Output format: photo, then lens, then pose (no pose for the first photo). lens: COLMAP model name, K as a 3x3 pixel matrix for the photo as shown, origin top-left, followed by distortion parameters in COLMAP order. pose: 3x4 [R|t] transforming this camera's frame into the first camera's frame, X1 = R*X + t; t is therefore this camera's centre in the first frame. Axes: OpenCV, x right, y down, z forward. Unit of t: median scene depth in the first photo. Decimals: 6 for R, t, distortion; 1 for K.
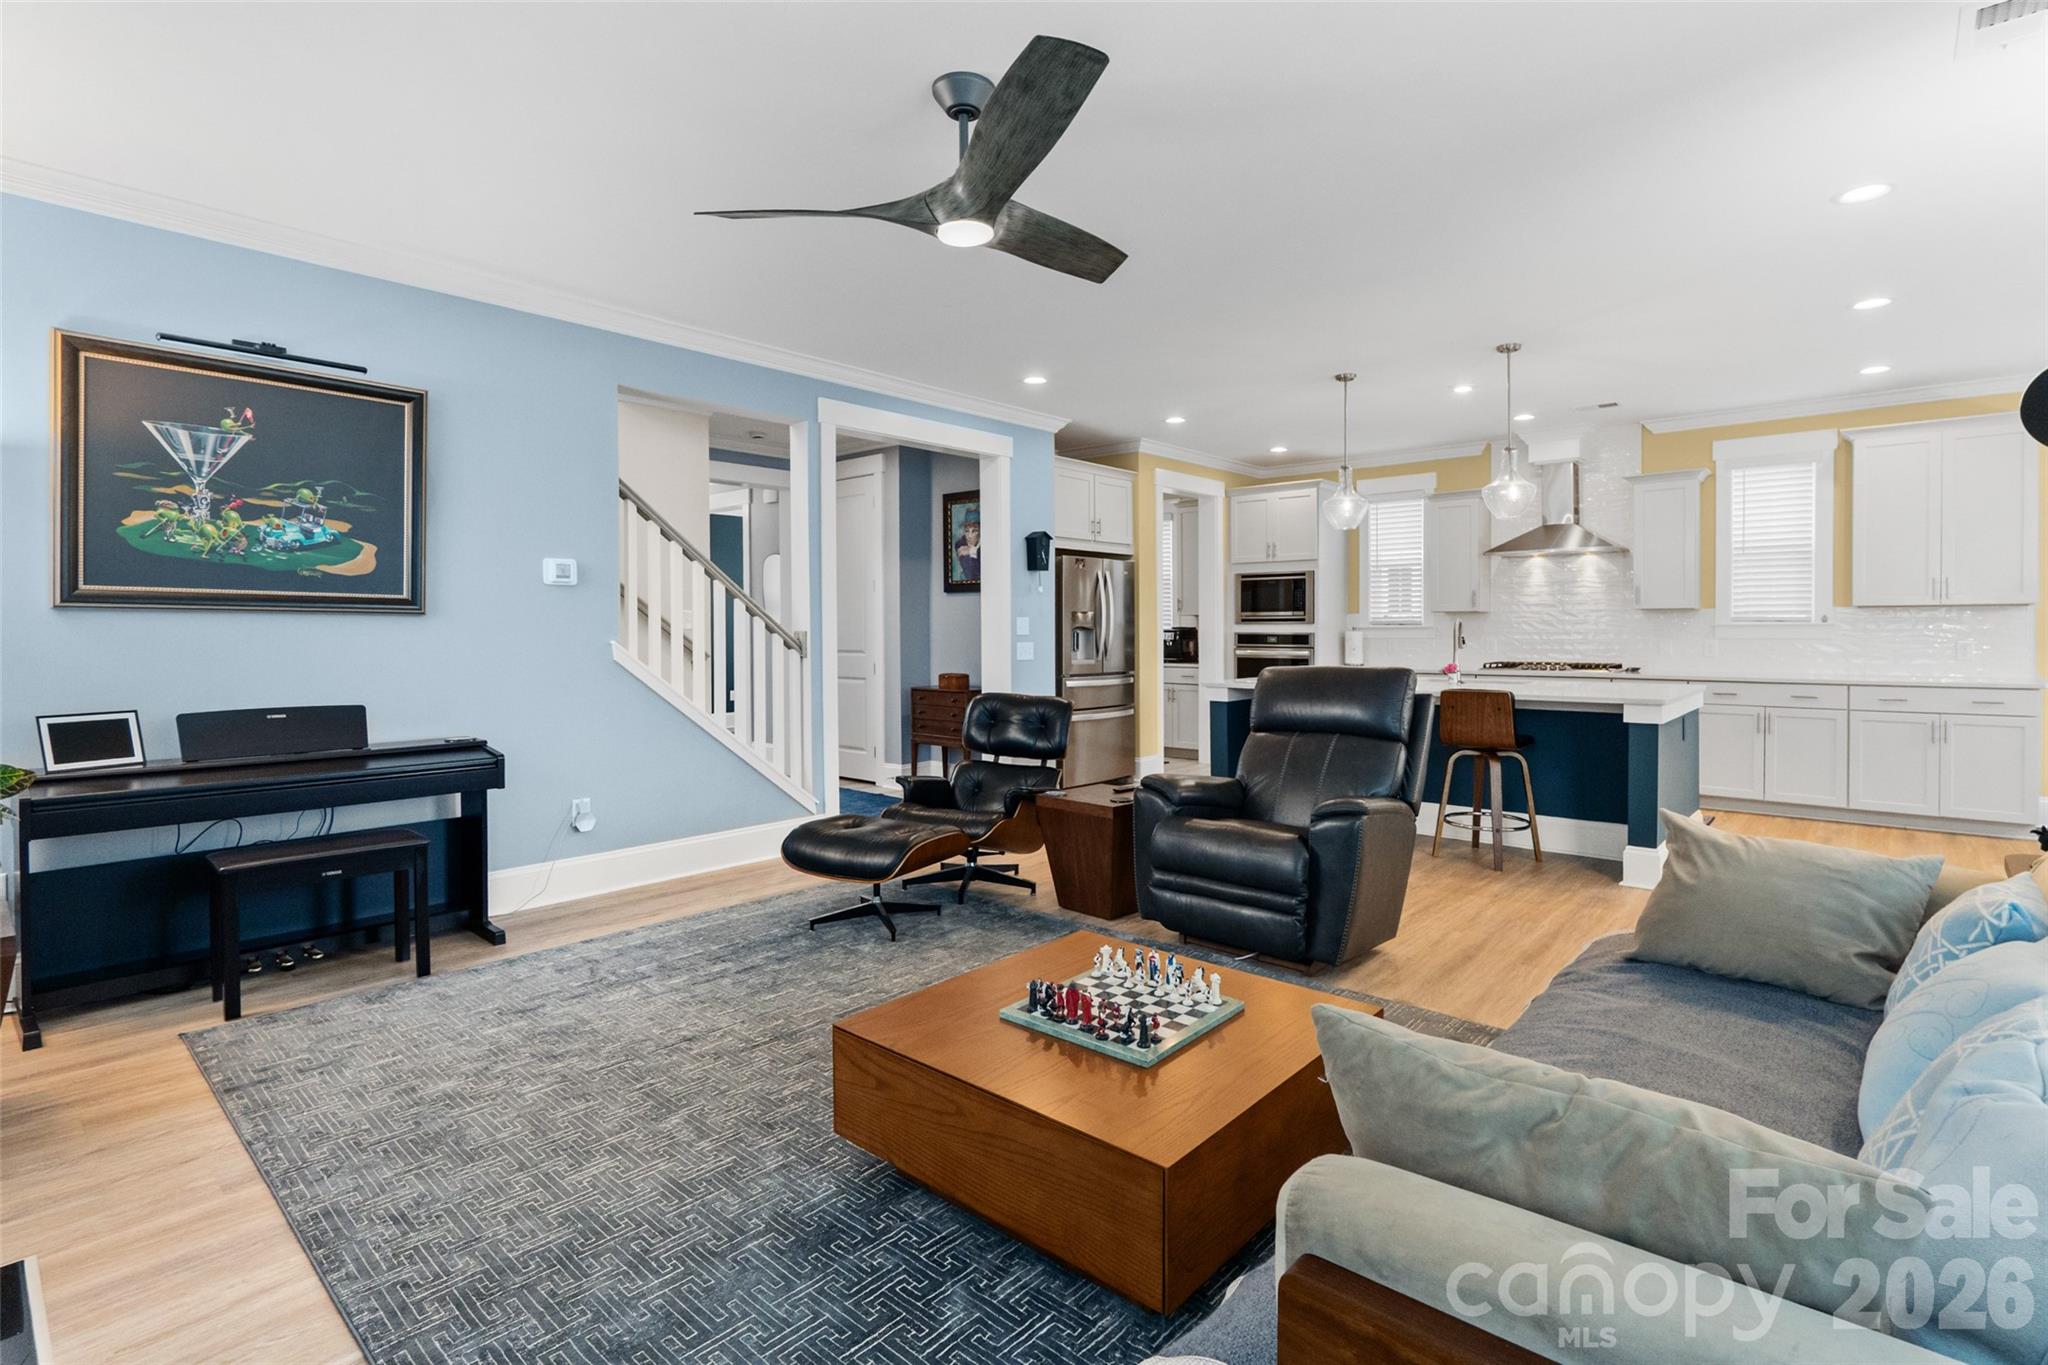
lens RADIAL K [[984.8, 0, 1025.8], [0, 984.8, 645.7], [0, 0, 1]] dist [-0.005306, -0.000960]
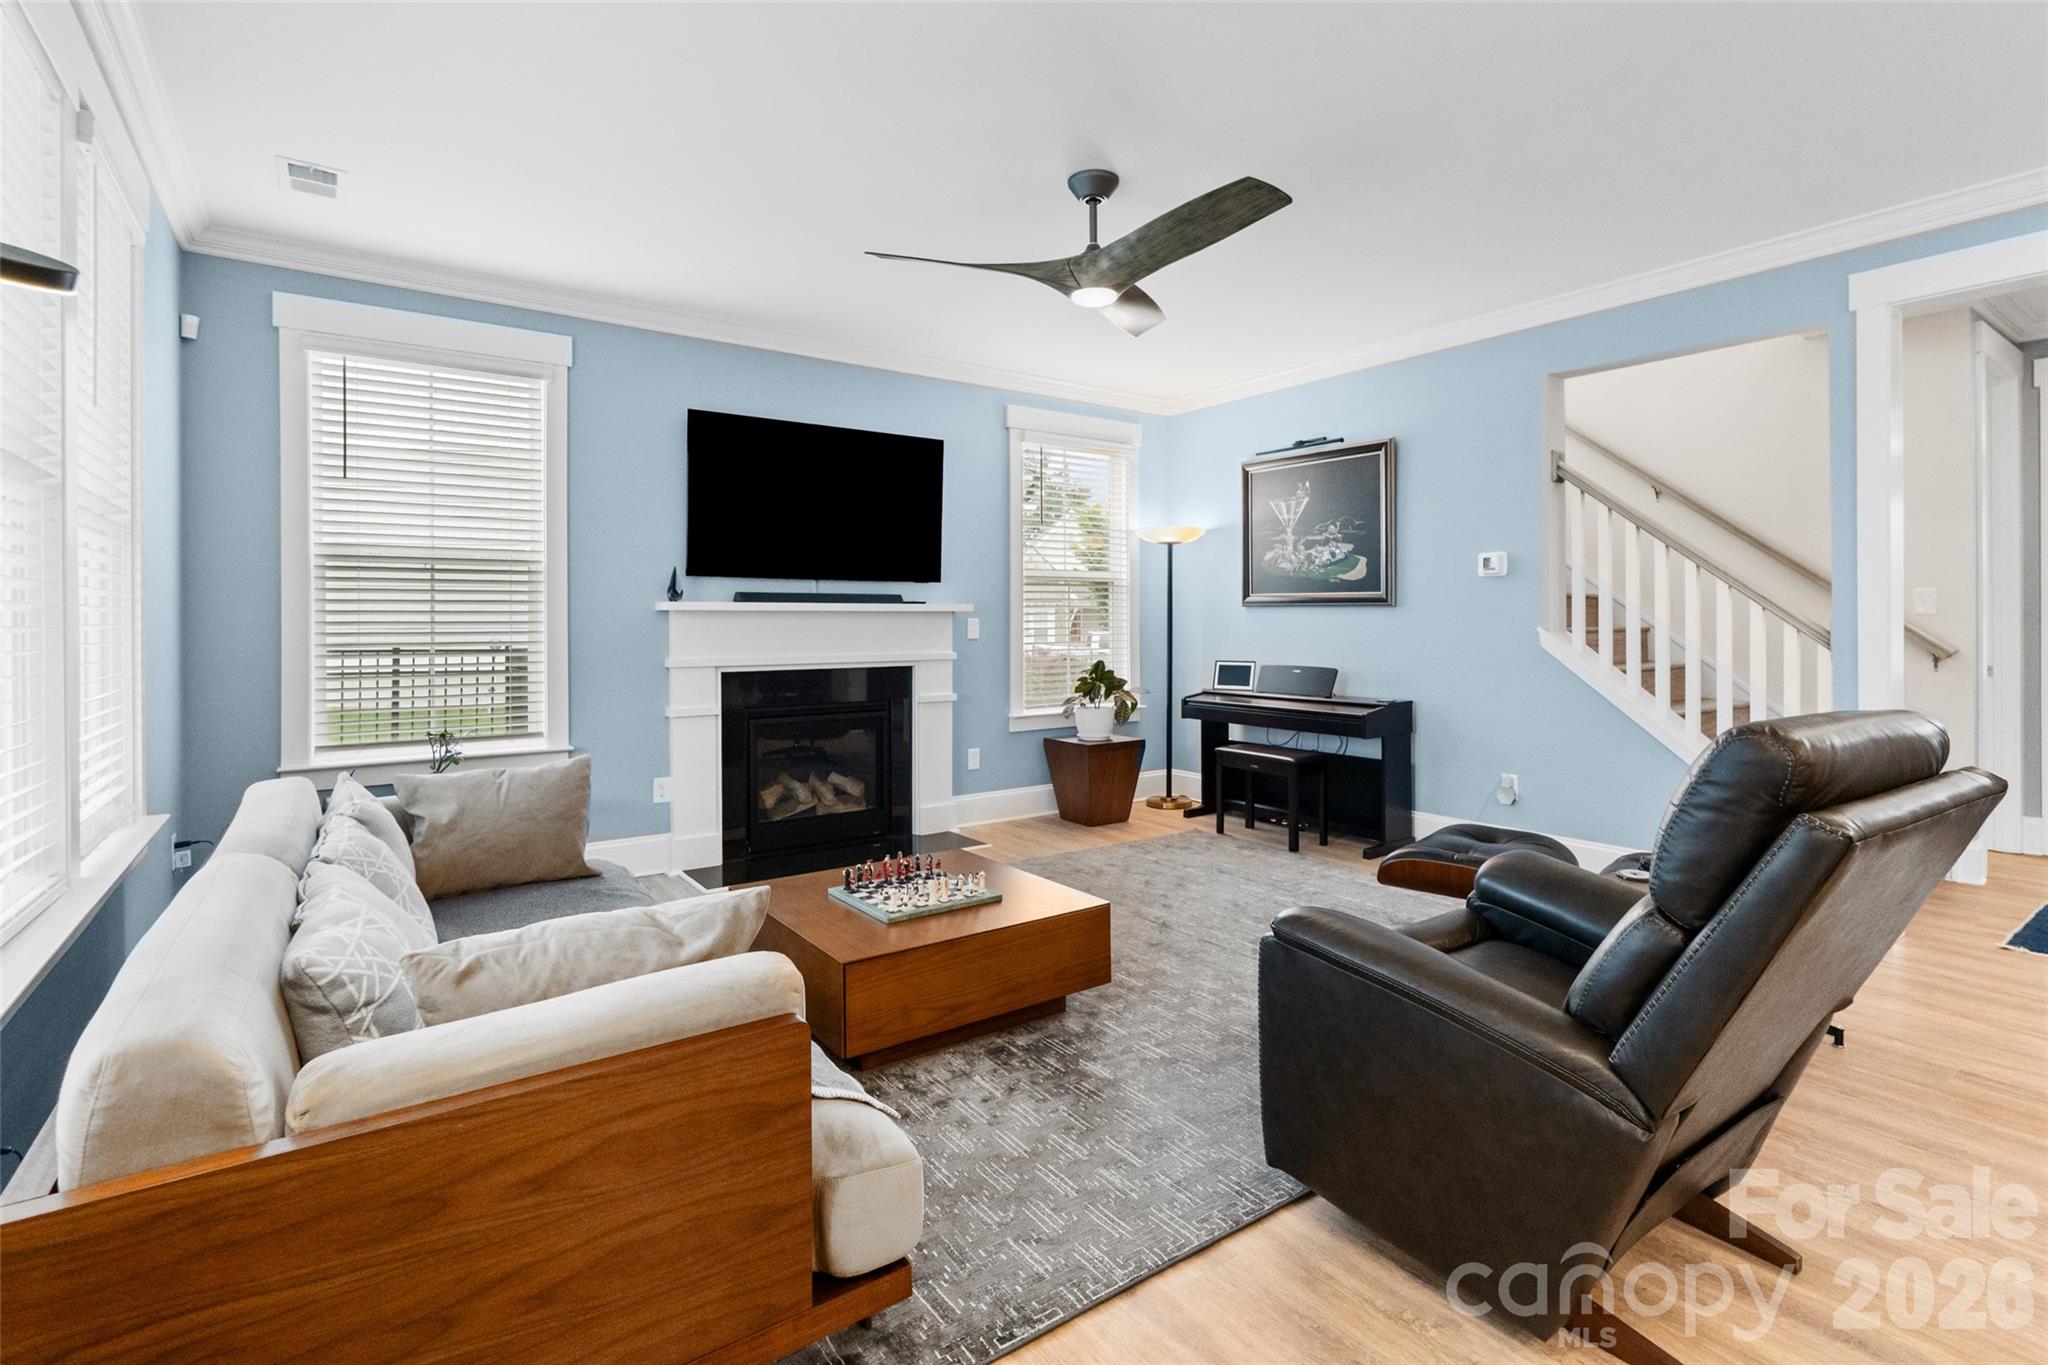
lens RADIAL K [[965.8, 0, 1035.9], [0, 965.8, 630.7], [0, 0, 1]] dist [-0.002663, -0.000453]
pose [[-0.218888, 0.016081, -0.975618, 0.472661], [-0.012796, 0.999731, 0.019349, -0.010814], [0.975666, 0.016719, -0.218623, 0.499581]]
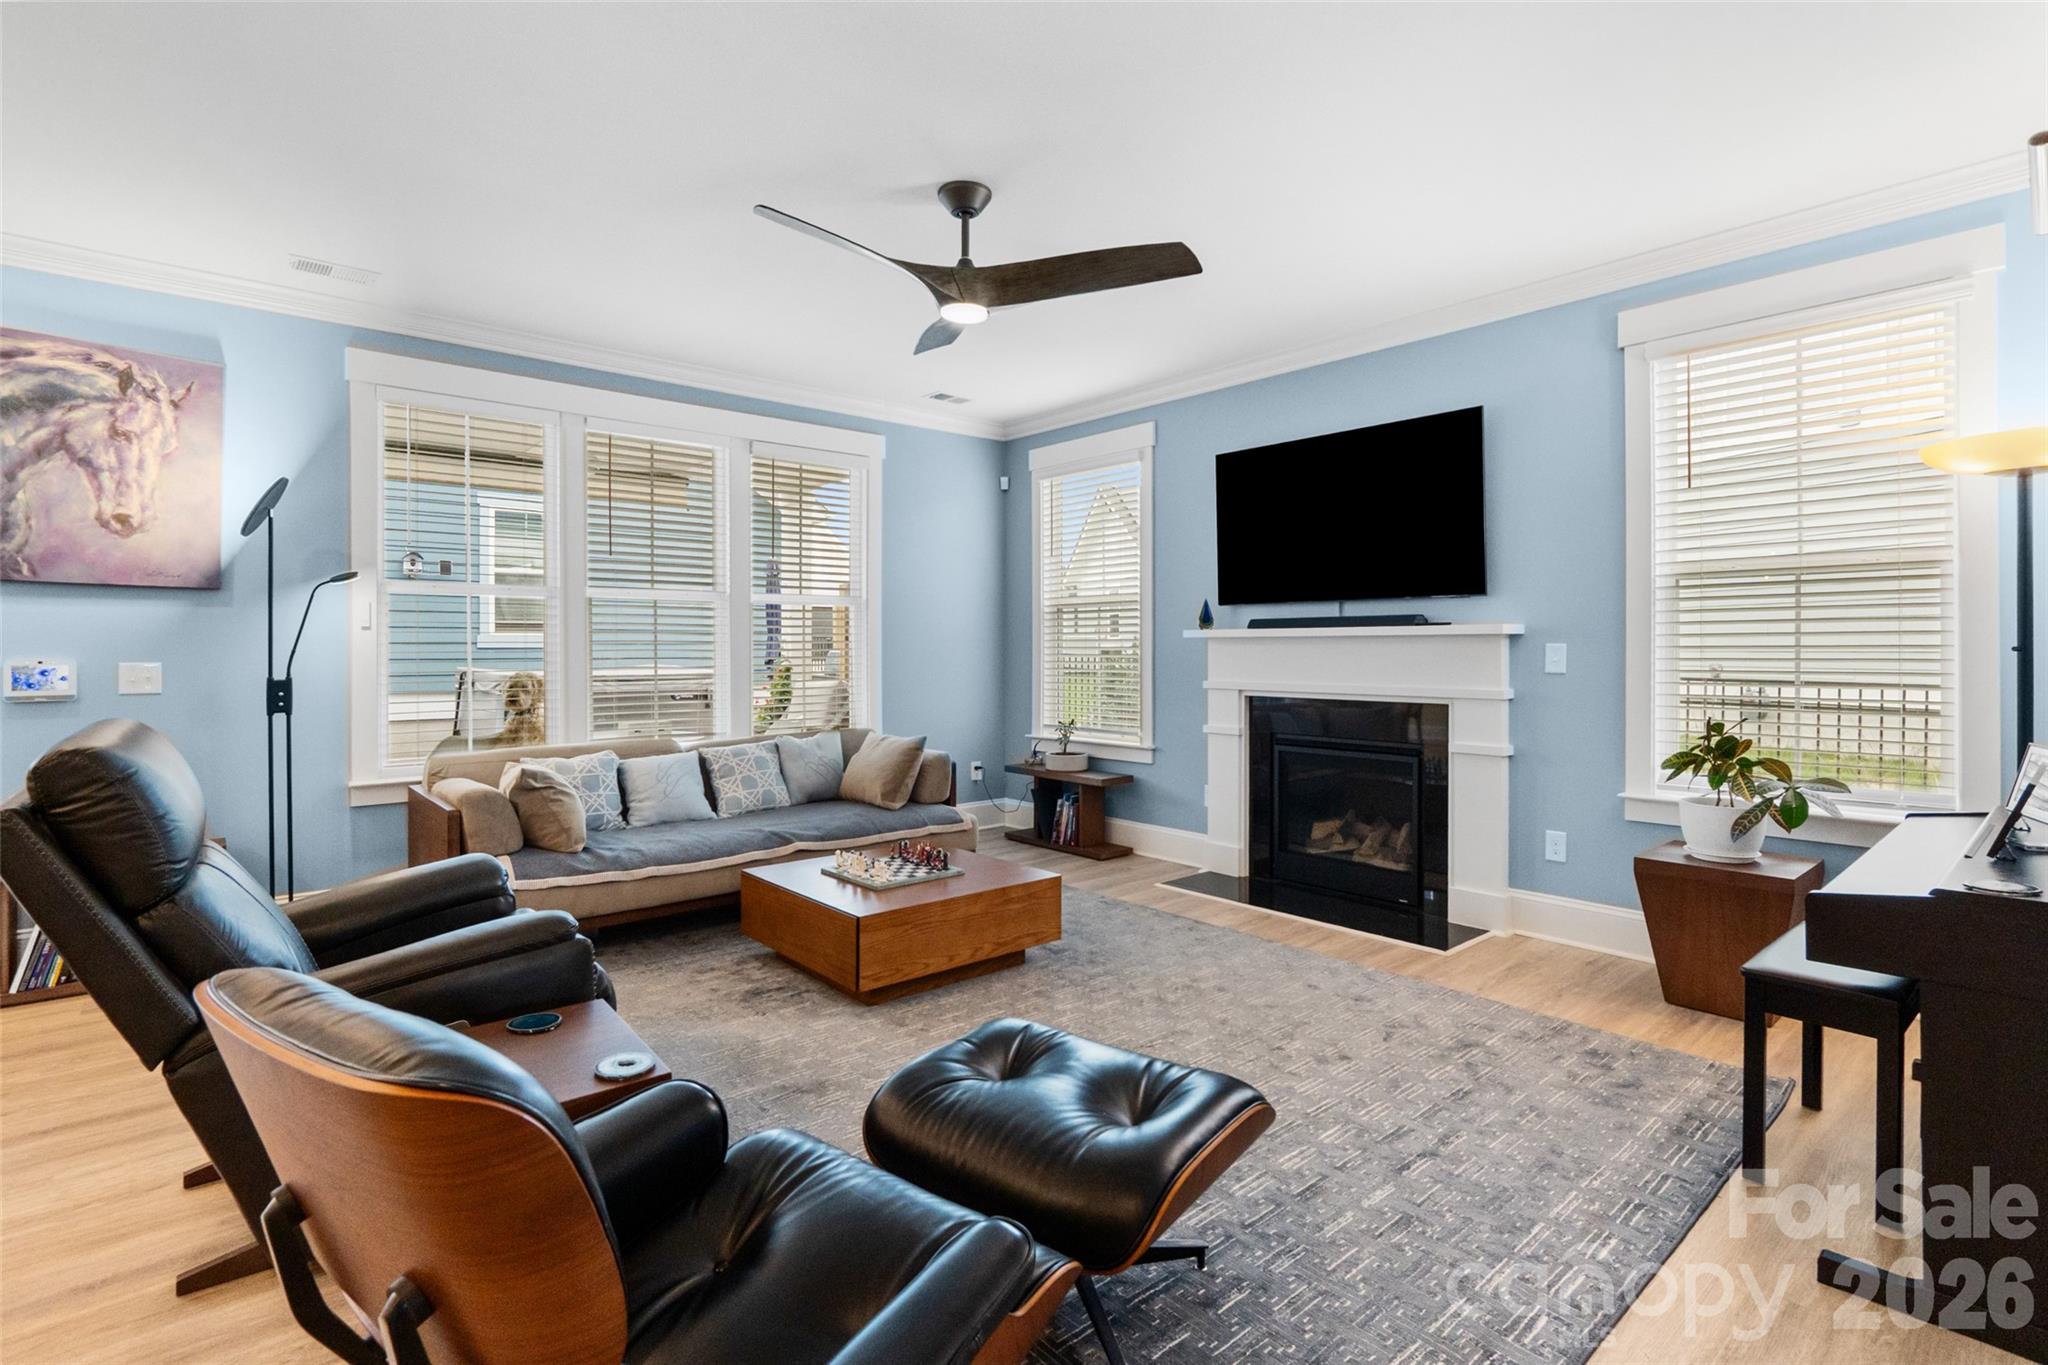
lens RADIAL K [[967.2, 0, 1027.3], [0, 967.2, 643.4], [0, 0, 1]] dist [-0.005978, -0.000401]
pose [[-0.992221, 0.006887, 0.124302, -0.118239], [0.008388, 0.999898, 0.011554, -0.014276], [-0.124210, 0.012507, -0.992177, 0.897646]]
